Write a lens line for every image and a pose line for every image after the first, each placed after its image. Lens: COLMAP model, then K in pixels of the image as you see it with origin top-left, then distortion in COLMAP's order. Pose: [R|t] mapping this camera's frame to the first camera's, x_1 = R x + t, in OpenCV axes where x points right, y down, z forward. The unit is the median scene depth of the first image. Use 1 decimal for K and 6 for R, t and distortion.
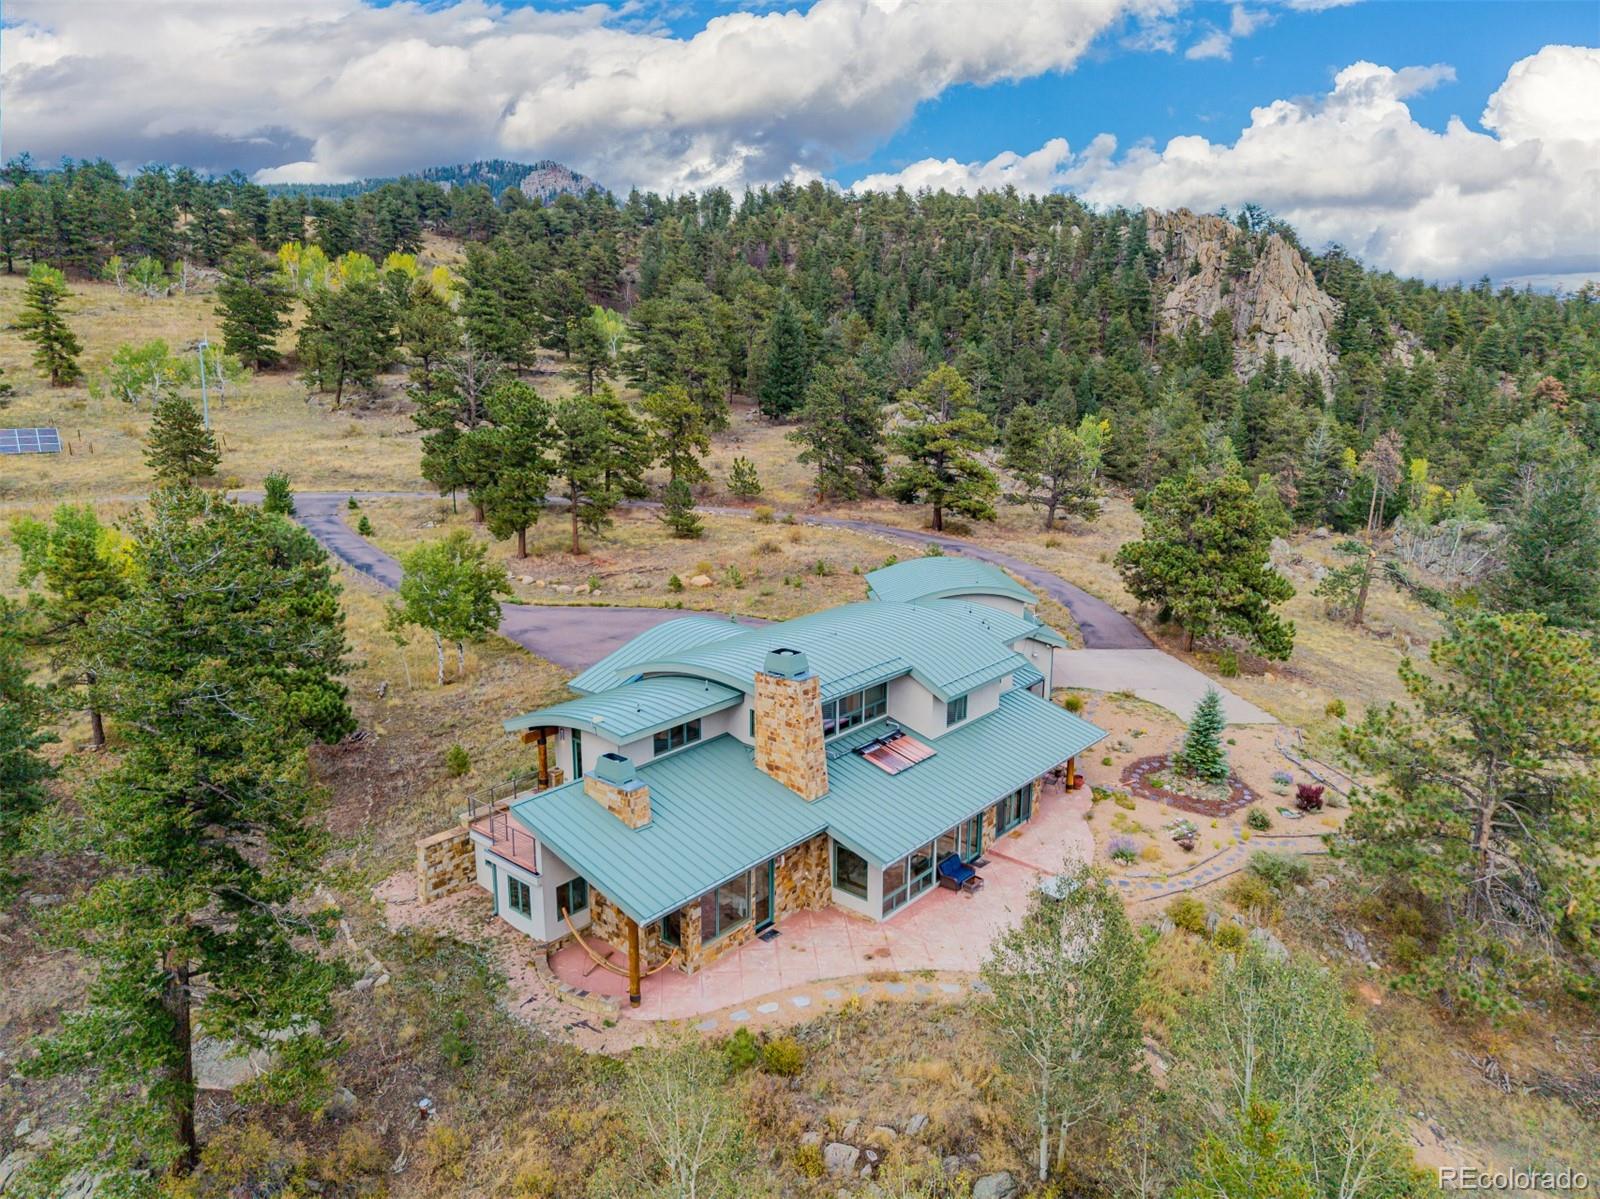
lens RADIAL K [[1055.3, 0, 800.0], [0, 1055.3, 599.5], [0, 0, 1]] dist [0.031487, -0.036526]
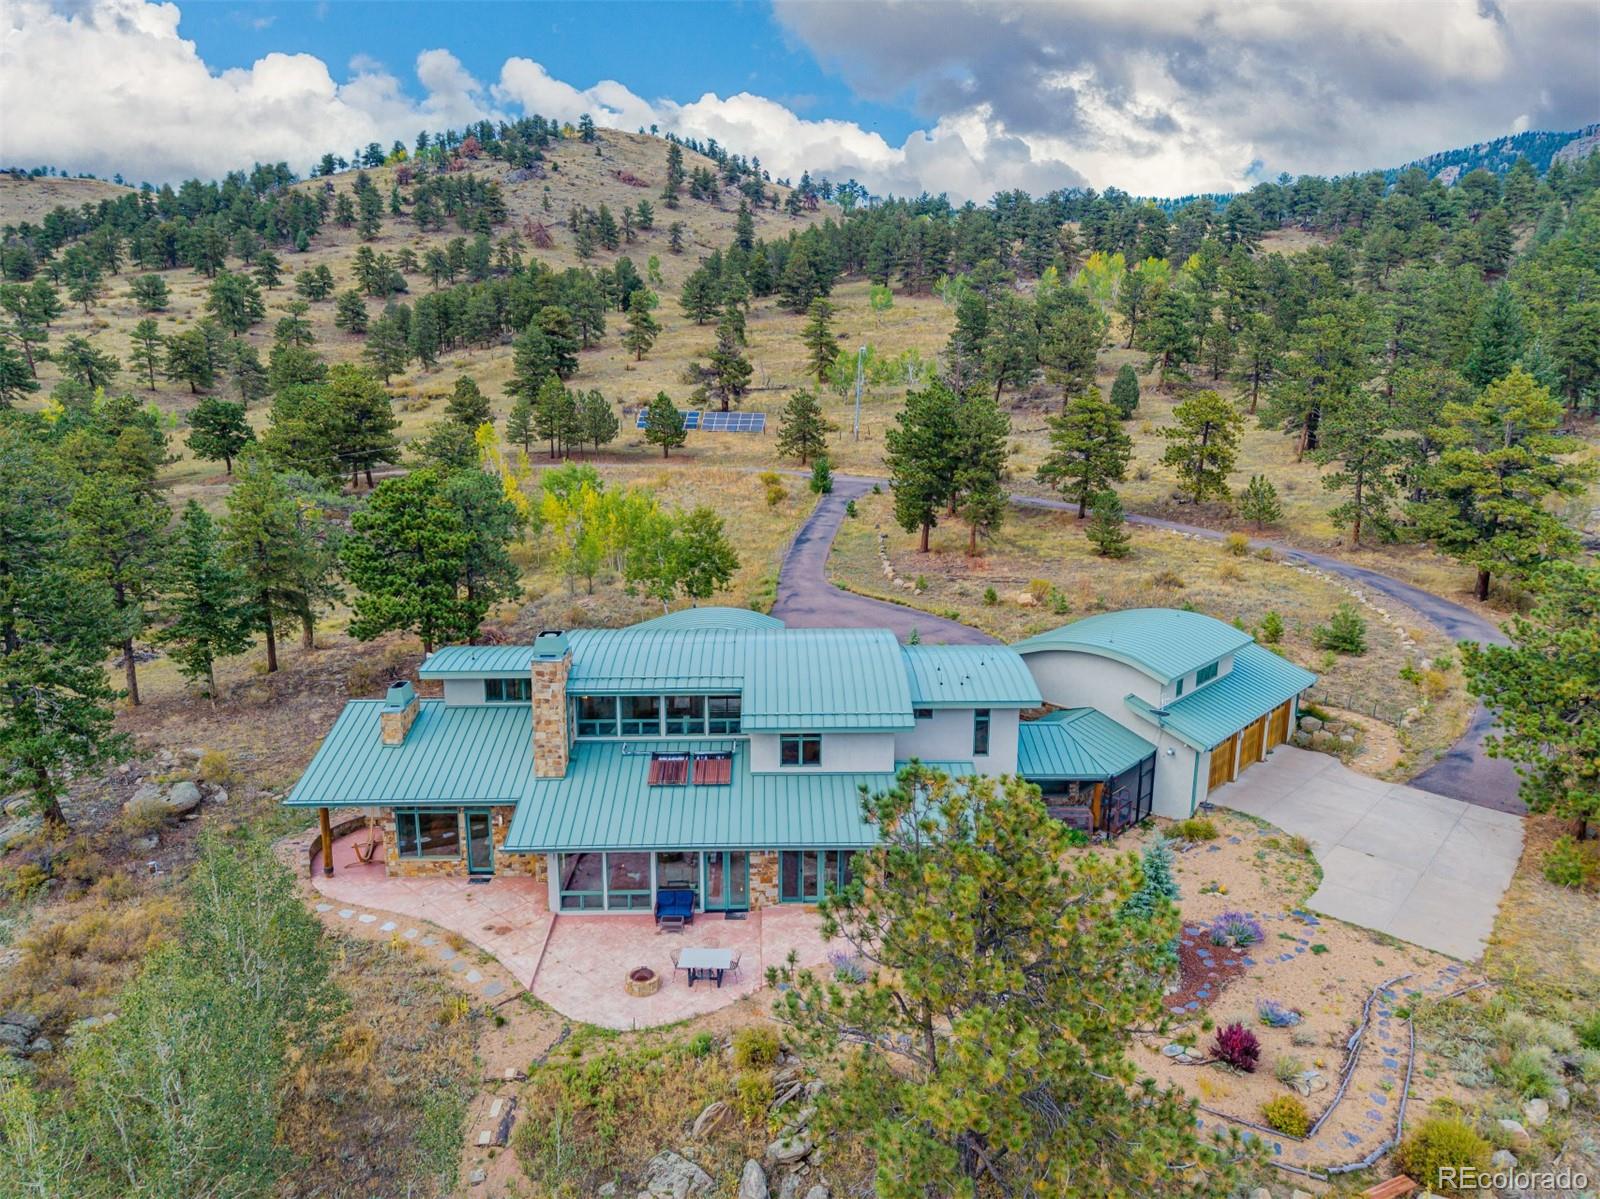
lens RADIAL K [[1055.3, 0, 800.0], [0, 1055.3, 599.5], [0, 0, 1]] dist [0.031487, -0.036526]
pose [[0.660463, 0.162532, -0.733056, 0.457648], [-0.164929, 0.983851, 0.069542, -0.049008], [0.732521, 0.074972, 0.676604, 0.227998]]
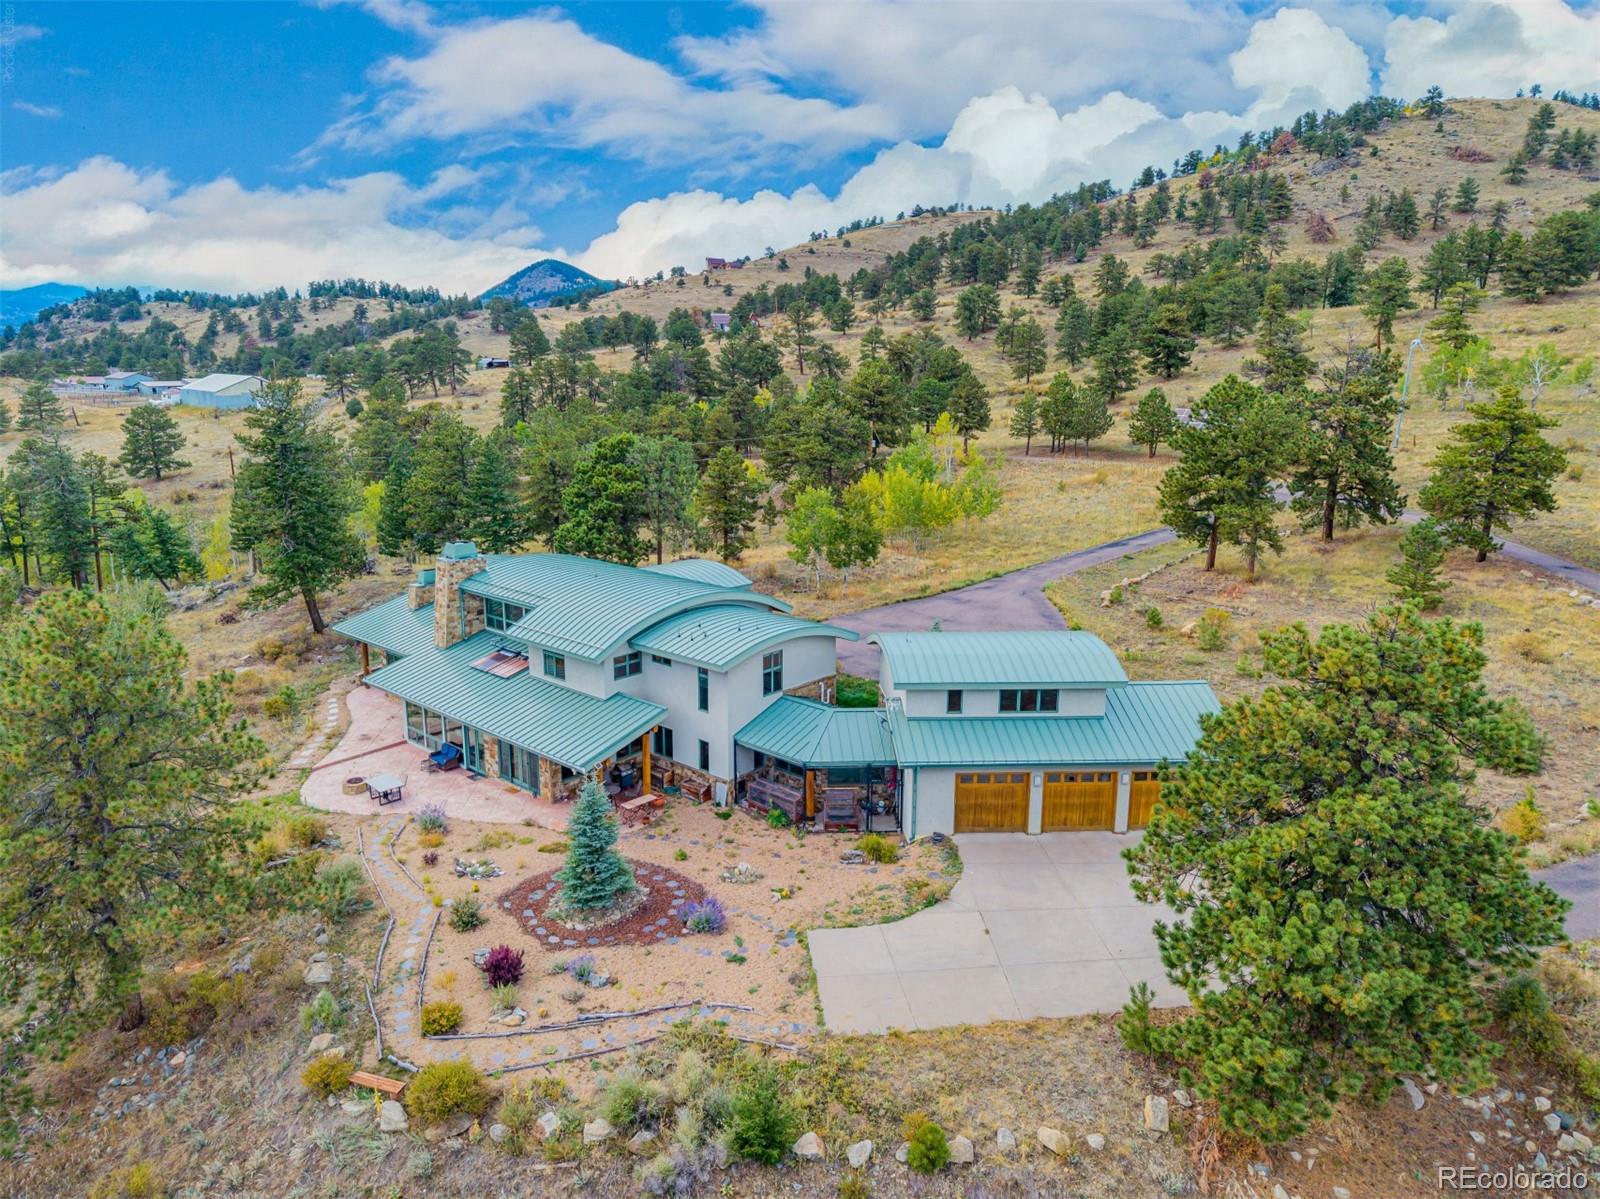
lens RADIAL K [[1108.2, 0, 798.7], [0, 1108.2, 576.0], [0, 0, 1]] dist [-0.004473, -0.000758]
pose [[-0.042821, 0.182412, -0.982289, 0.695751], [-0.230470, 0.954870, 0.187367, -0.137303], [0.972137, 0.234412, 0.001152, 0.709108]]
